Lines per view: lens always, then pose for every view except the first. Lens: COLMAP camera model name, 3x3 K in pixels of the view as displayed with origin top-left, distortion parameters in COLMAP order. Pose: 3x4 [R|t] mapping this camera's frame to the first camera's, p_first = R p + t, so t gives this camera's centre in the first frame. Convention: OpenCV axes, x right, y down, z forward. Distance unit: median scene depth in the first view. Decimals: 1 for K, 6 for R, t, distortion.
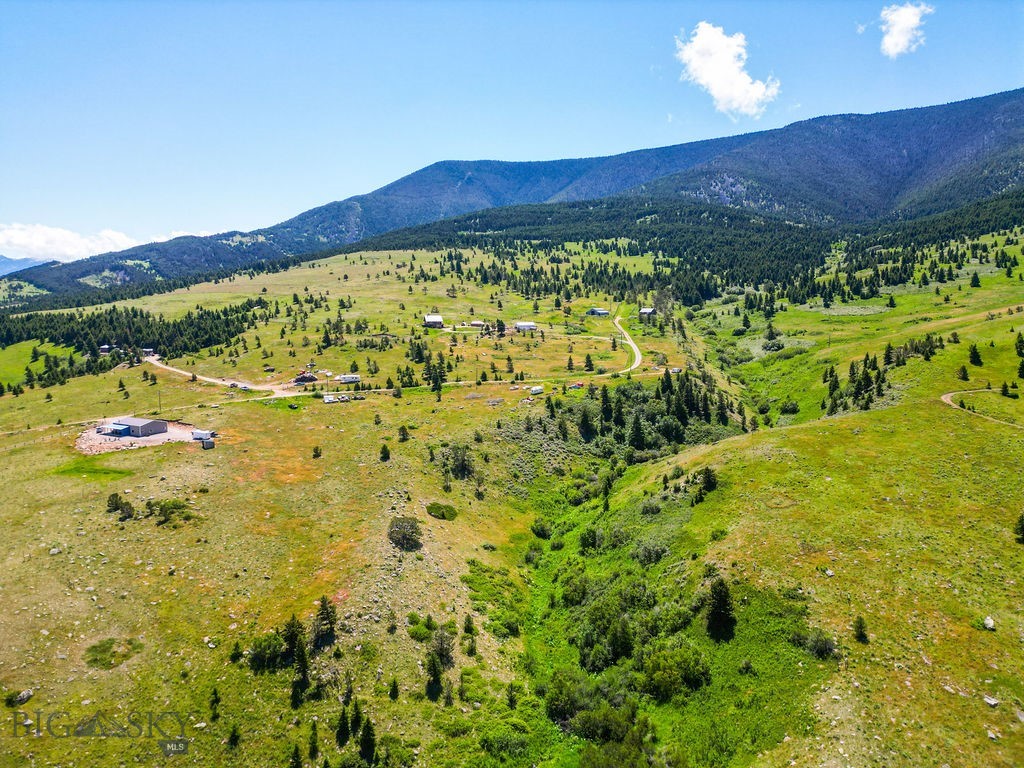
lens RADIAL K [[703.6, 0, 507.2], [0, 703.6, 384.0], [0, 0, 1]] dist [0.071672, -0.058326]
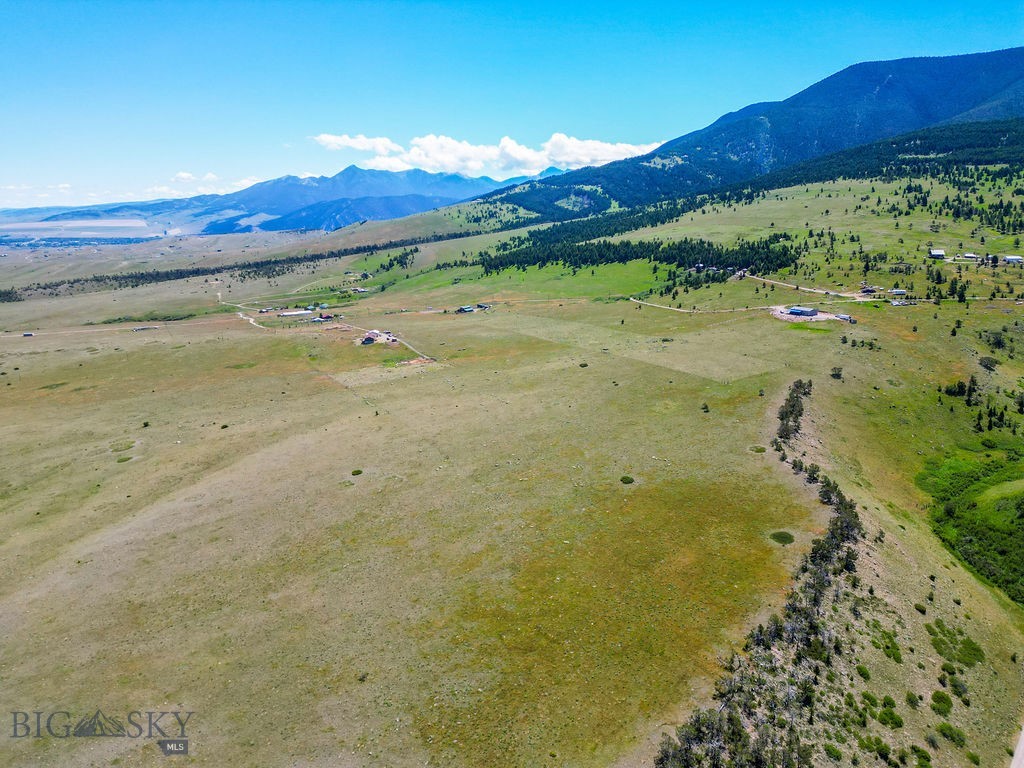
lens RADIAL K [[703.6, 0, 507.2], [0, 703.6, 384.0], [0, 0, 1]] dist [0.071672, -0.058326]
pose [[0.888155, 0.110445, -0.446075, -0.167557], [-0.052153, 0.988643, 0.140943, 0.010995], [0.456576, -0.101915, 0.883828, -0.609827]]
